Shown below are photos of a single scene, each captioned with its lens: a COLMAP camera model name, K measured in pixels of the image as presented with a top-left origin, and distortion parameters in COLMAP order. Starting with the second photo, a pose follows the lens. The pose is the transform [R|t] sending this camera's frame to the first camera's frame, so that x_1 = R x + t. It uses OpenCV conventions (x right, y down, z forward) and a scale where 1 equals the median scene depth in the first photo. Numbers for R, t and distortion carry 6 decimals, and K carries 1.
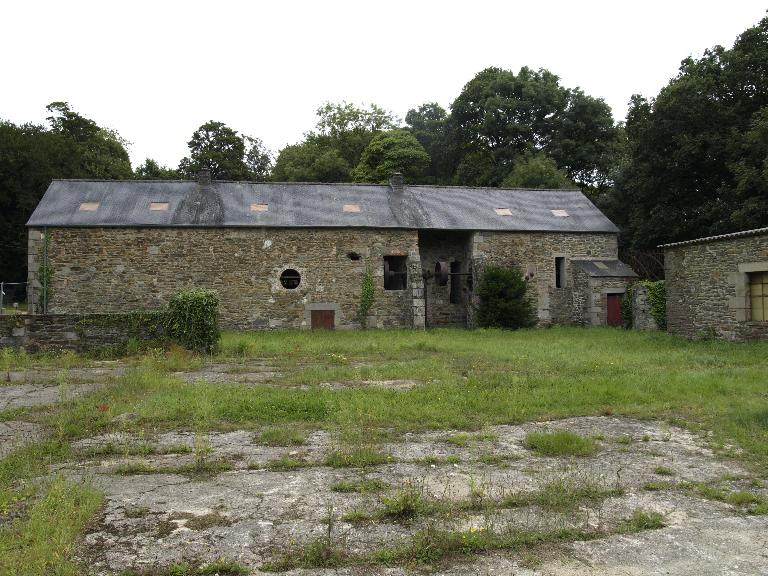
lens RADIAL K [[800.2, 0, 384.3], [0, 800.2, 287.6], [0, 0, 1]] dist [-0.055894, 0.000000]
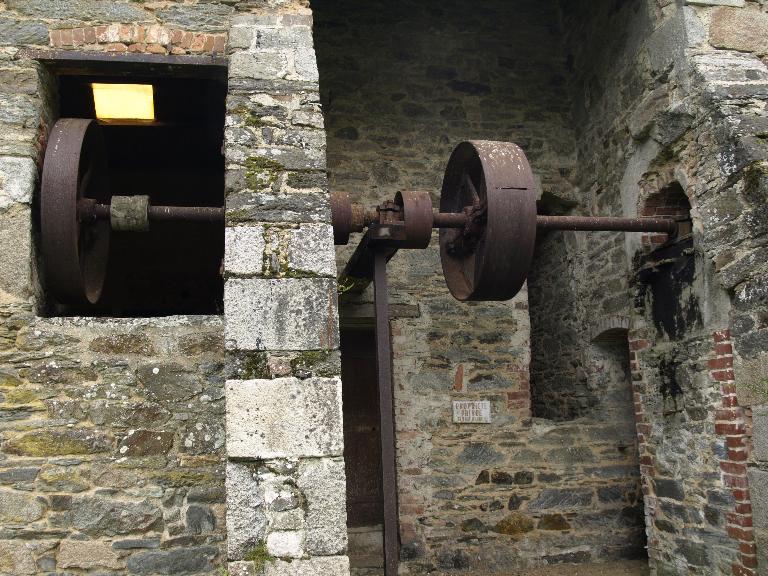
lens RADIAL K [[800.2, 0, 382.7], [0, 800.2, 288.9], [0, 0, 1]] dist [-0.055894, 0.000000]
pose [[0.999480, -0.030453, -0.010586, 0.056167], [0.028565, 0.988687, -0.147249, 0.017851], [0.014950, 0.146870, 0.989043, 0.887249]]
